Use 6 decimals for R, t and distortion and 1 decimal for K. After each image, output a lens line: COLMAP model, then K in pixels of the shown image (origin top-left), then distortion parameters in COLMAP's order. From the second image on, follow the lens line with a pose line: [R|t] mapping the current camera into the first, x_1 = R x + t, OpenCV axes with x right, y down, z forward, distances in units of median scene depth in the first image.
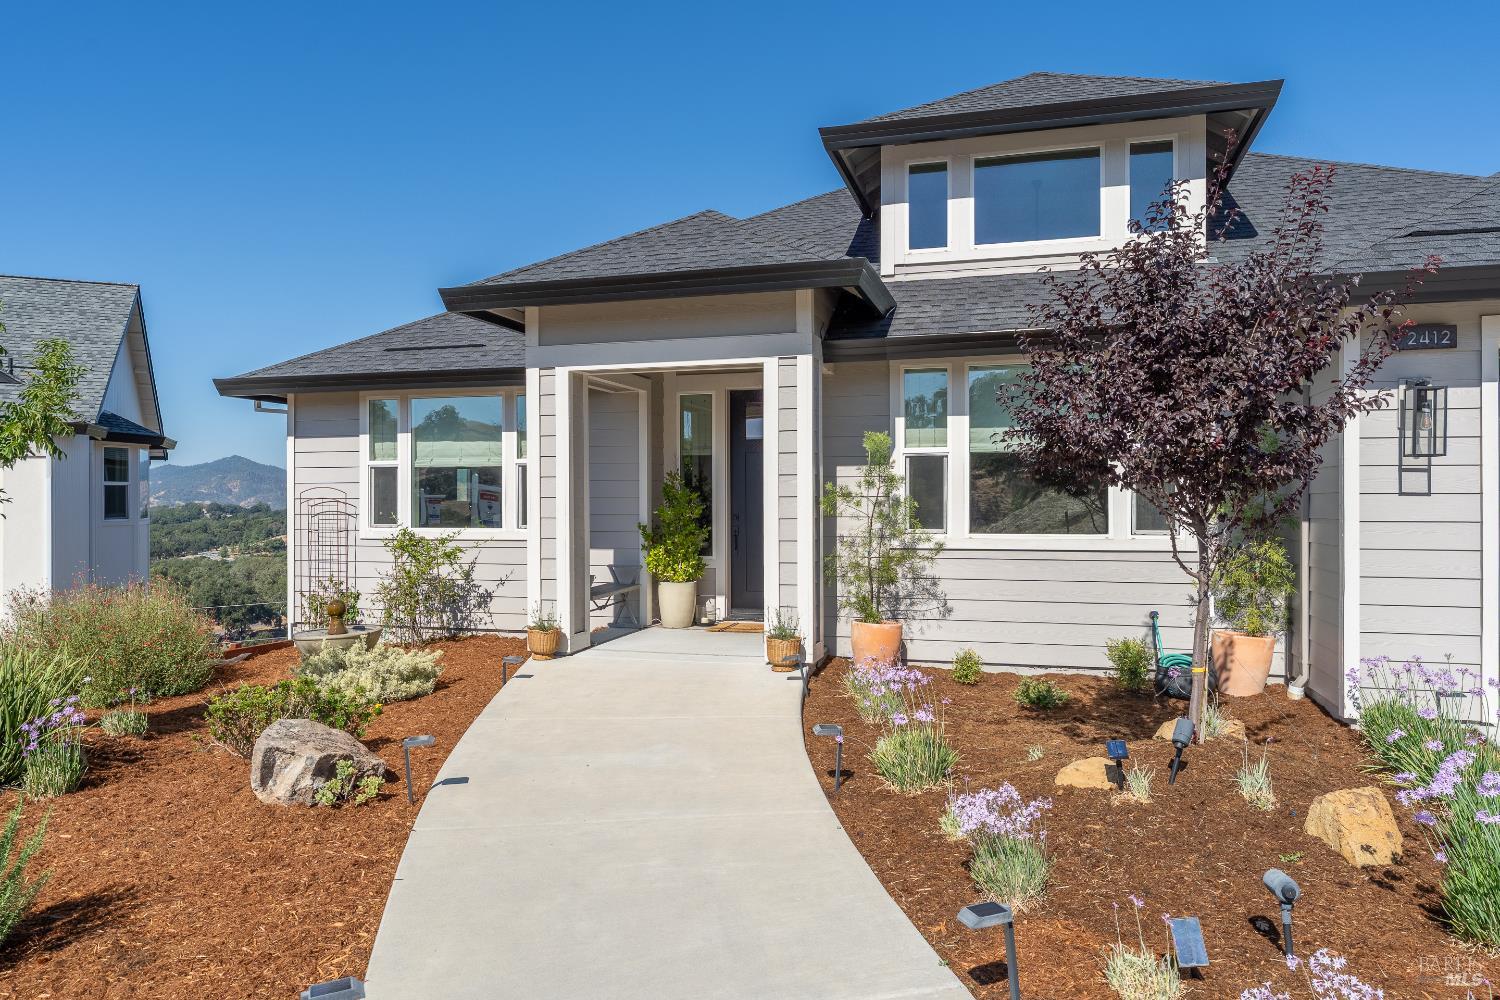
lens RADIAL K [[1029.5, 0, 755.7], [0, 1029.5, 508.6], [0, 0, 1]] dist [0.008293, 0.000201]
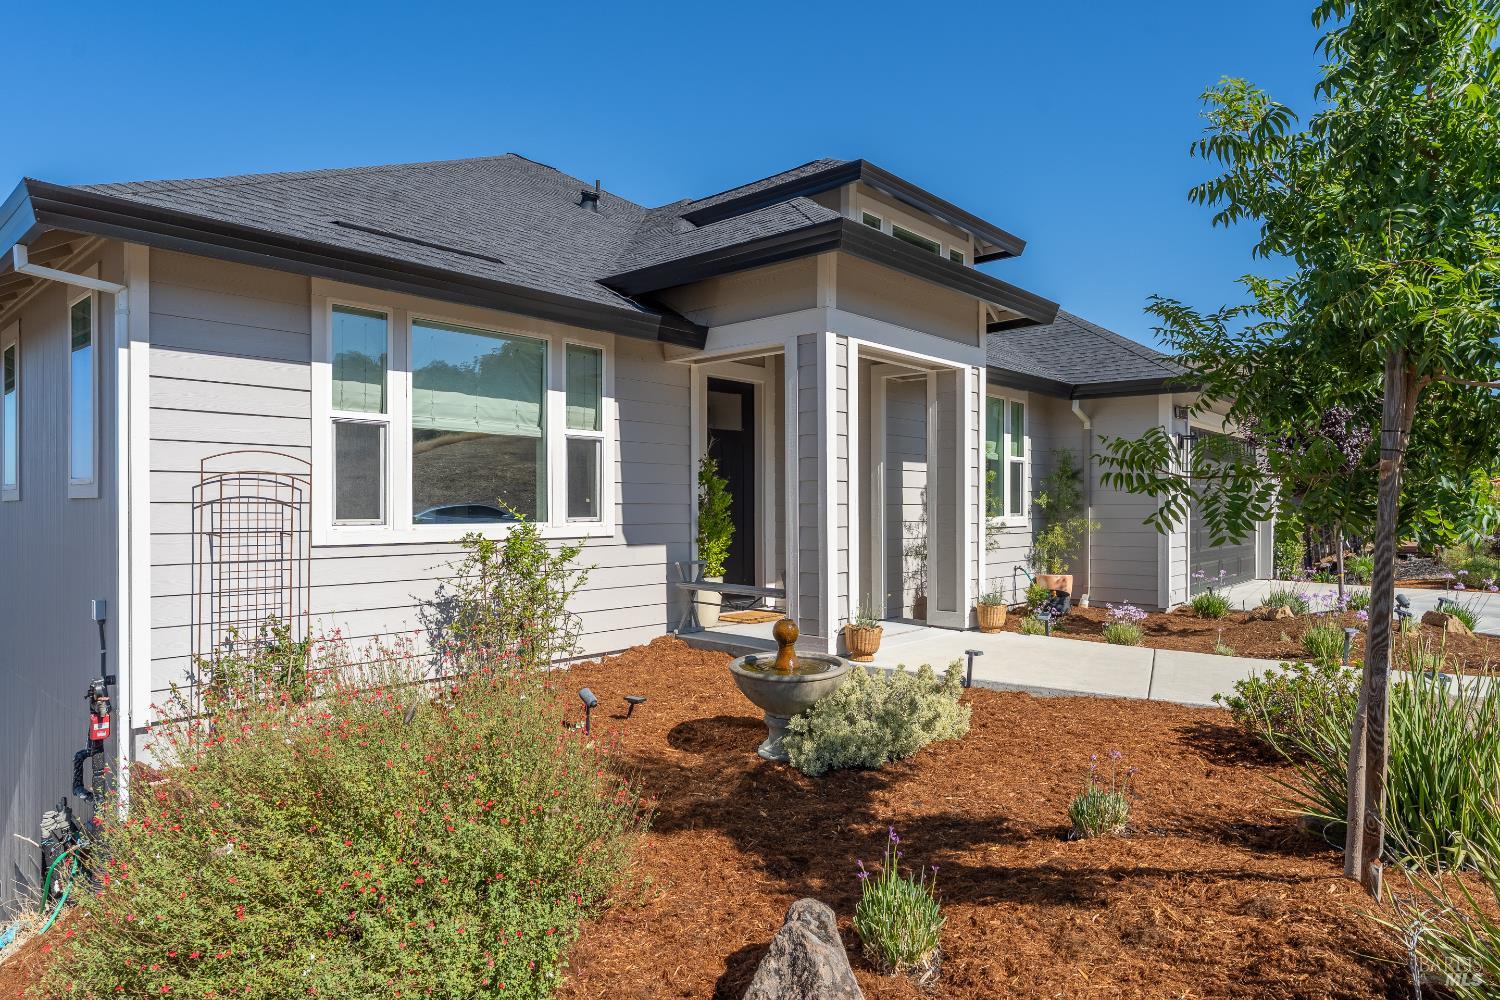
lens RADIAL K [[877.3, 0, 752.9], [0, 877.3, 502.9], [0, 0, 1]] dist [0.009325, 0.000699]
pose [[0.453232, 0.002056, 0.891390, -0.711982], [-0.003095, 0.999995, -0.000732, 0.005123], [-0.891387, -0.002427, 0.453236, 0.574134]]
